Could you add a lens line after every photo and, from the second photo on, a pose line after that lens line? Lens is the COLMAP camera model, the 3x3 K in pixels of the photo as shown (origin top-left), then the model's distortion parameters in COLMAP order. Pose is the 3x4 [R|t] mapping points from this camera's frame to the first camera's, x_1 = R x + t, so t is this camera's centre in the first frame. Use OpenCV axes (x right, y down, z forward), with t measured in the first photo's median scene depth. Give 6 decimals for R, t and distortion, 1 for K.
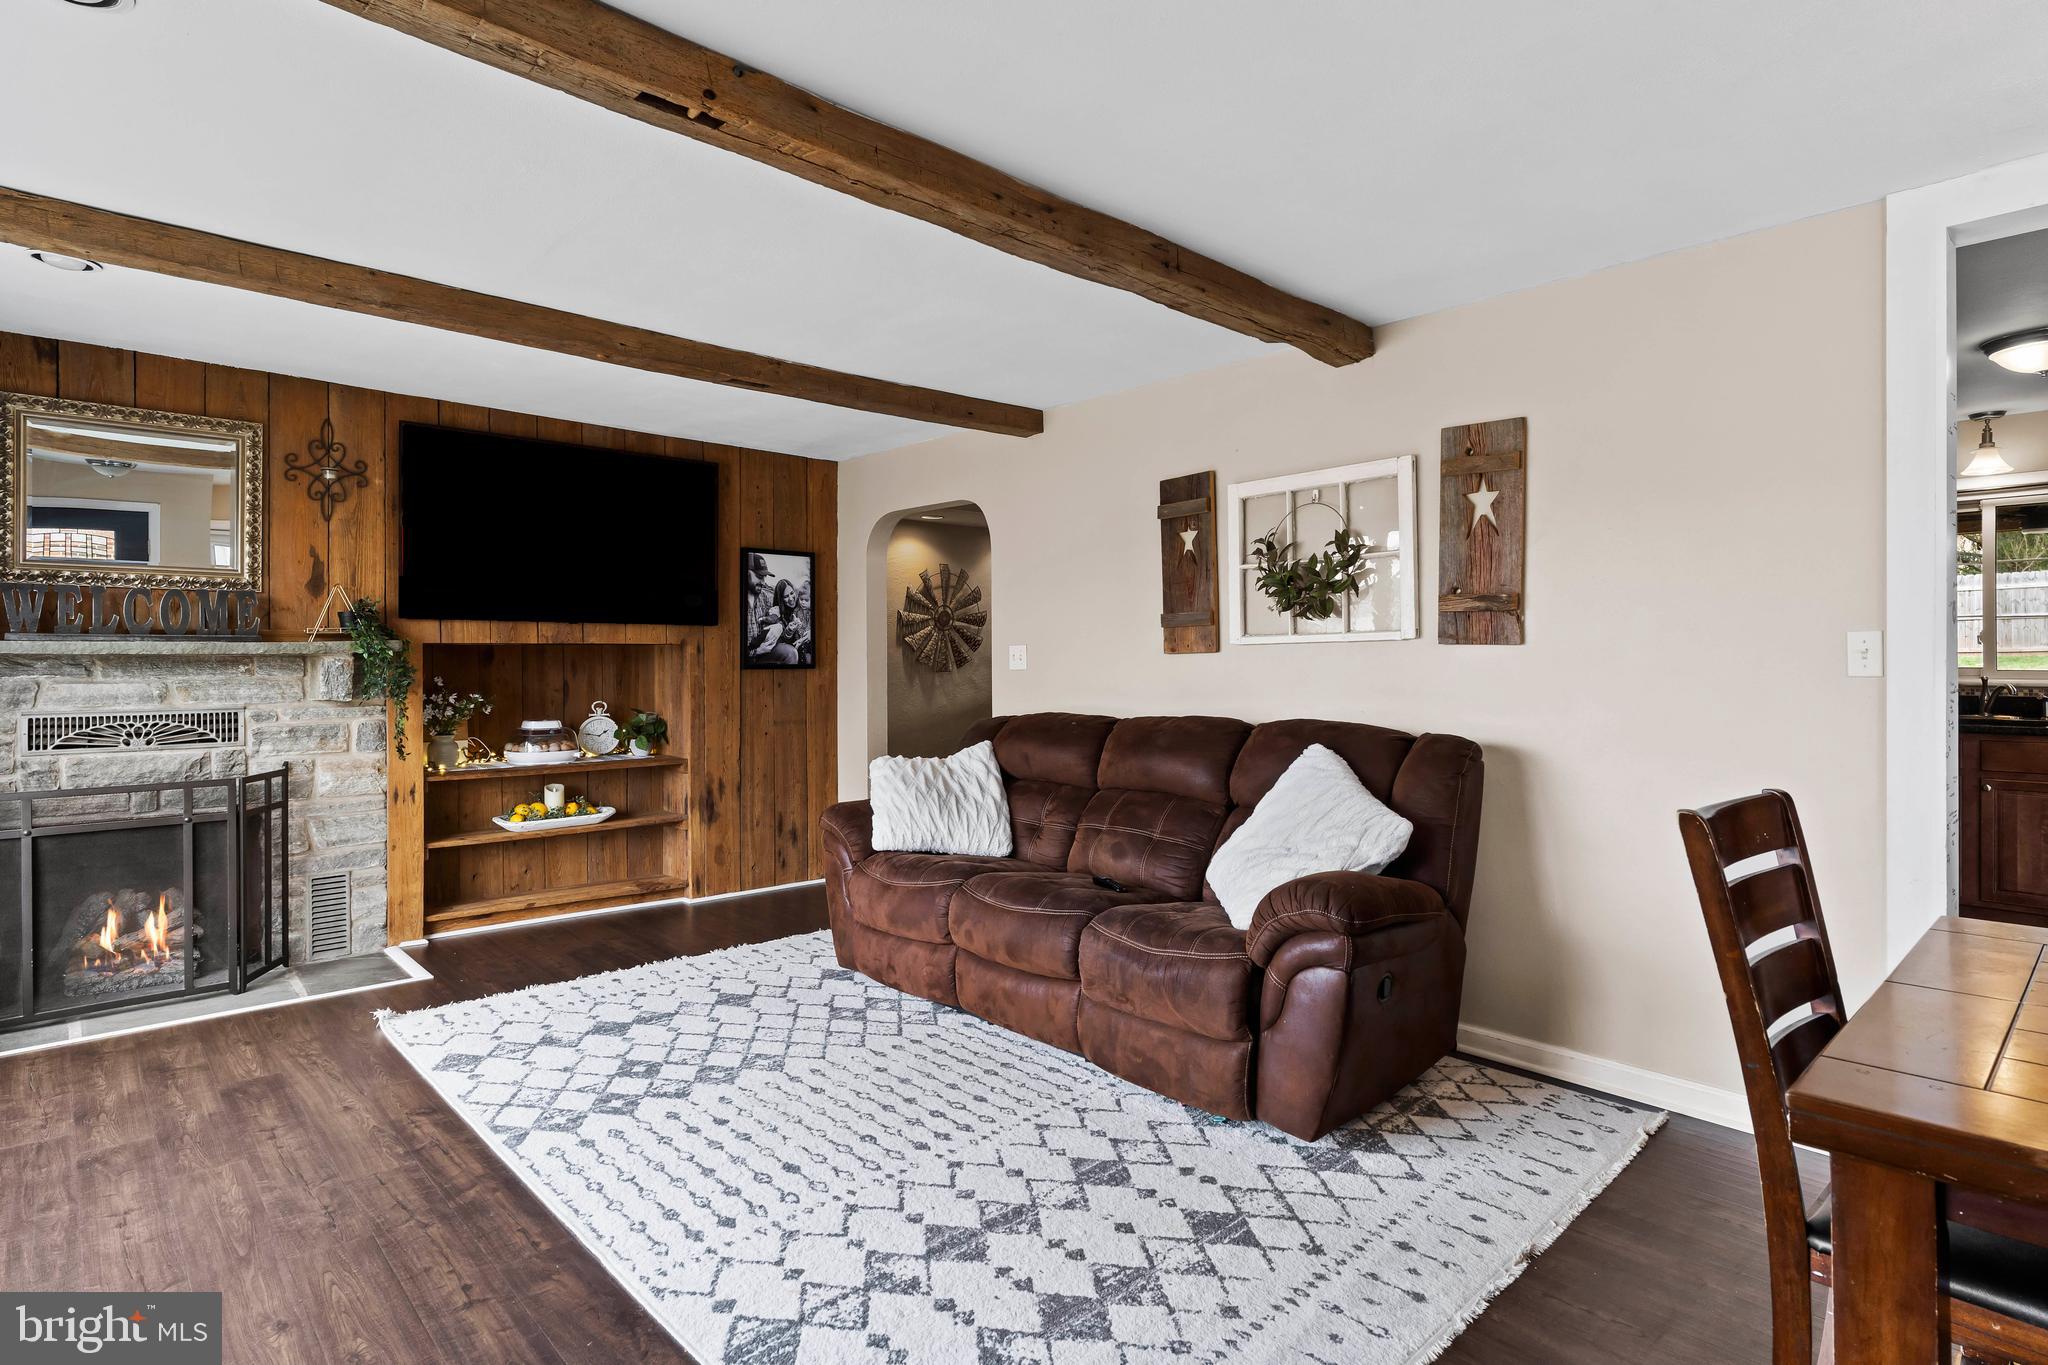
lens RADIAL K [[1061.6, 0, 1024.0], [0, 1061.6, 682.5], [0, 0, 1]] dist [-0.004956, 0.000680]
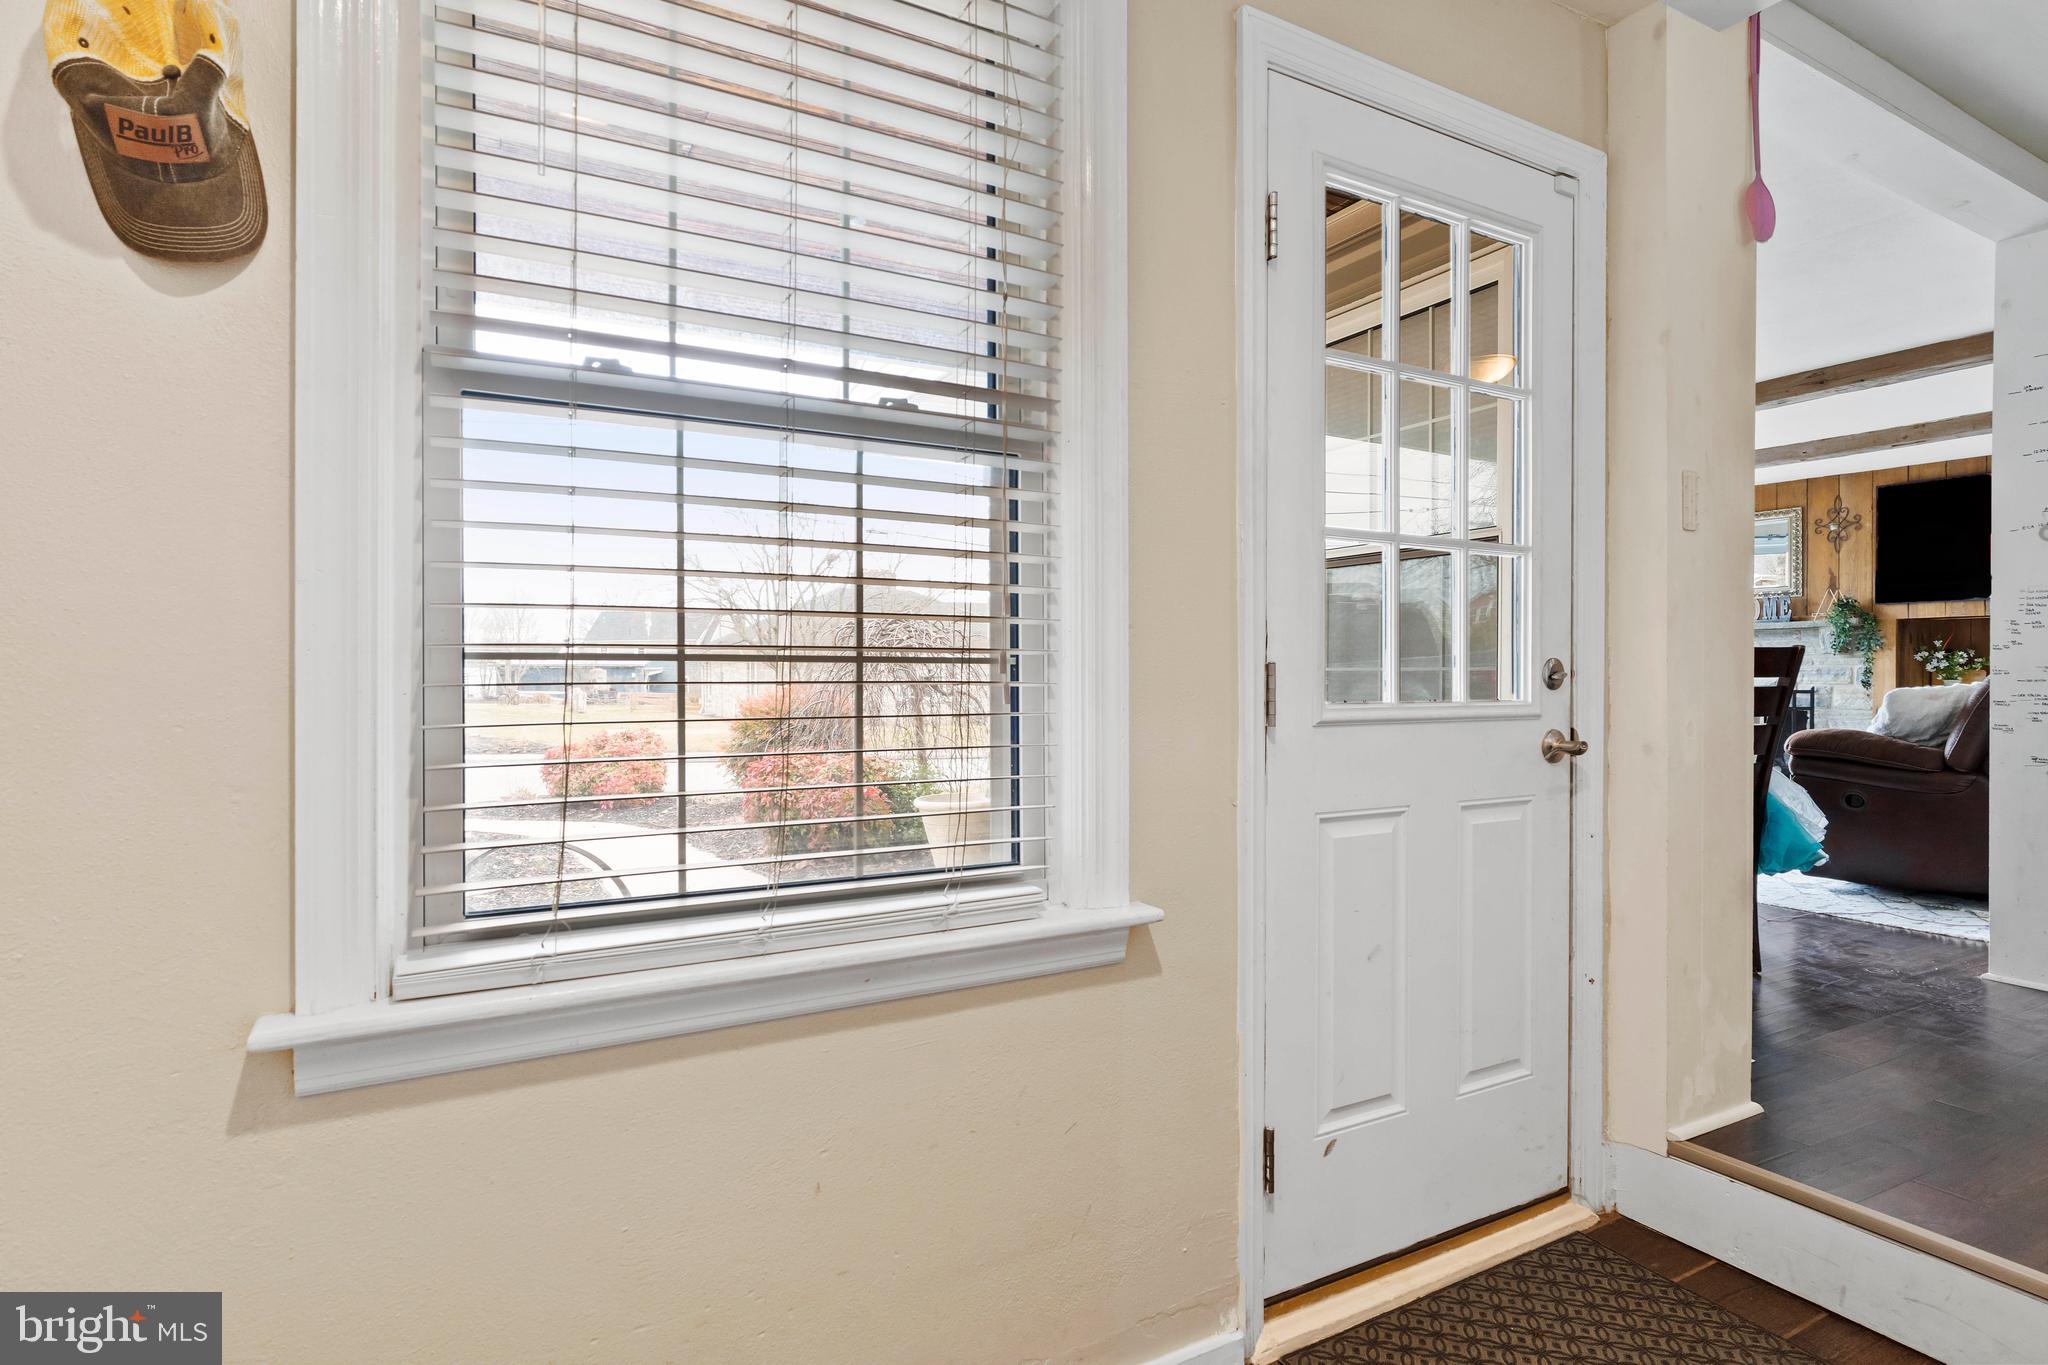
lens RADIAL K [[1043.5, 0, 1013.1], [0, 1043.5, 682.7], [0, 0, 1]] dist [-0.004084, 0.002217]
pose [[-0.248157, 0.015339, -0.968598, 1.578966], [-0.024646, 0.999451, 0.022142, 0.069848], [0.968406, 0.029367, -0.247642, 0.111352]]
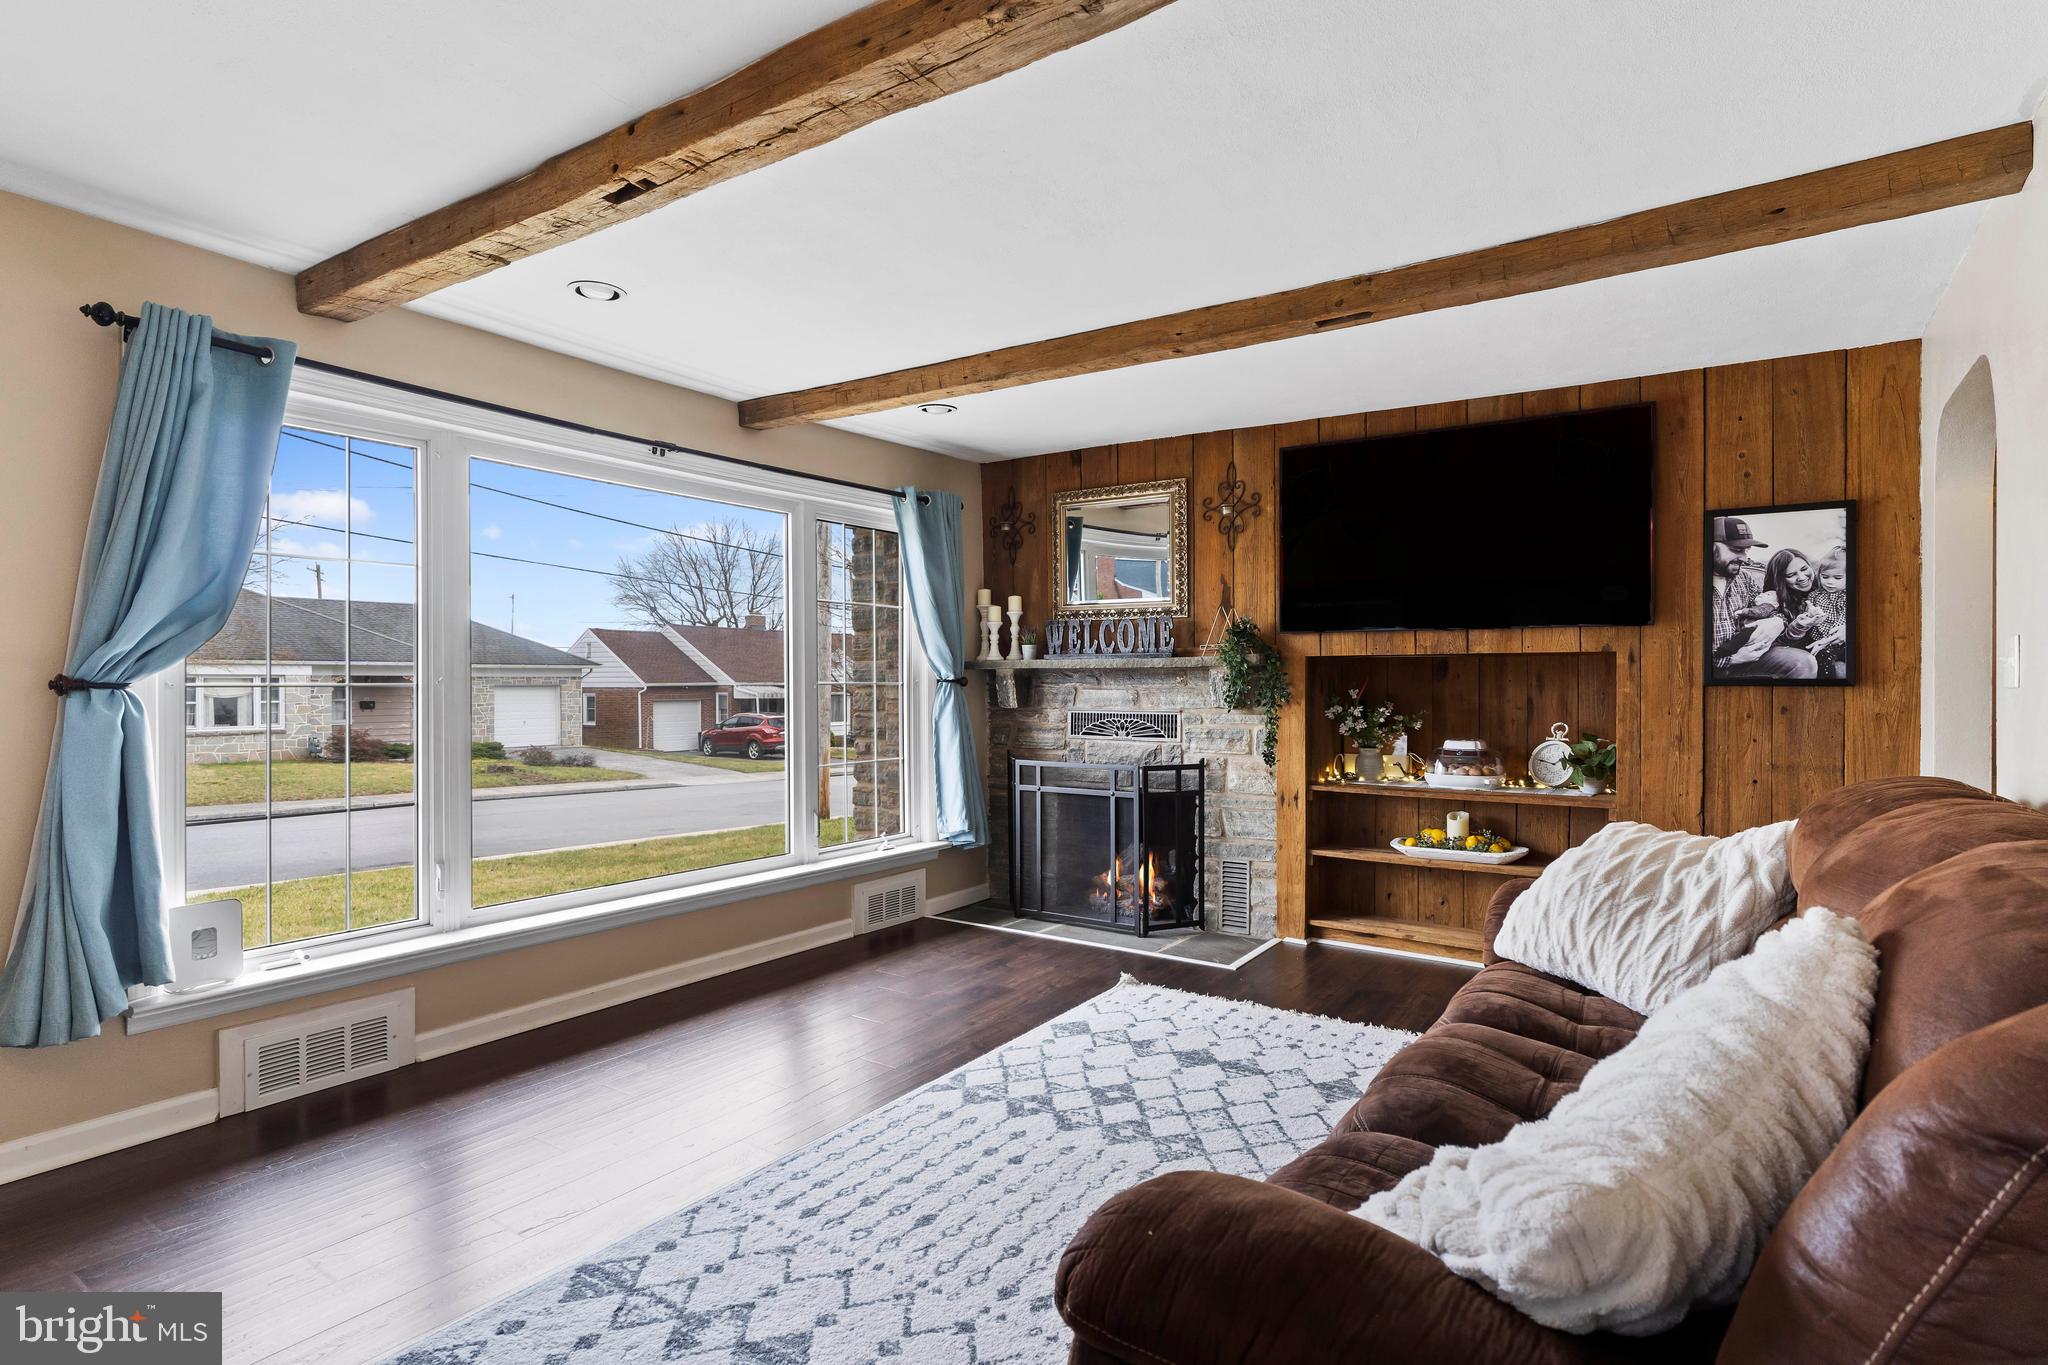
lens RADIAL K [[1058.0, 0, 1014.7], [0, 1058.0, 697.9], [0, 0, 1]] dist [-0.003884, 0.002127]
pose [[0.216472, 0.018369, -0.976116, 0.467514], [-0.024794, 0.999604, 0.013313, -0.003591], [0.975974, 0.021319, 0.216842, 0.599963]]
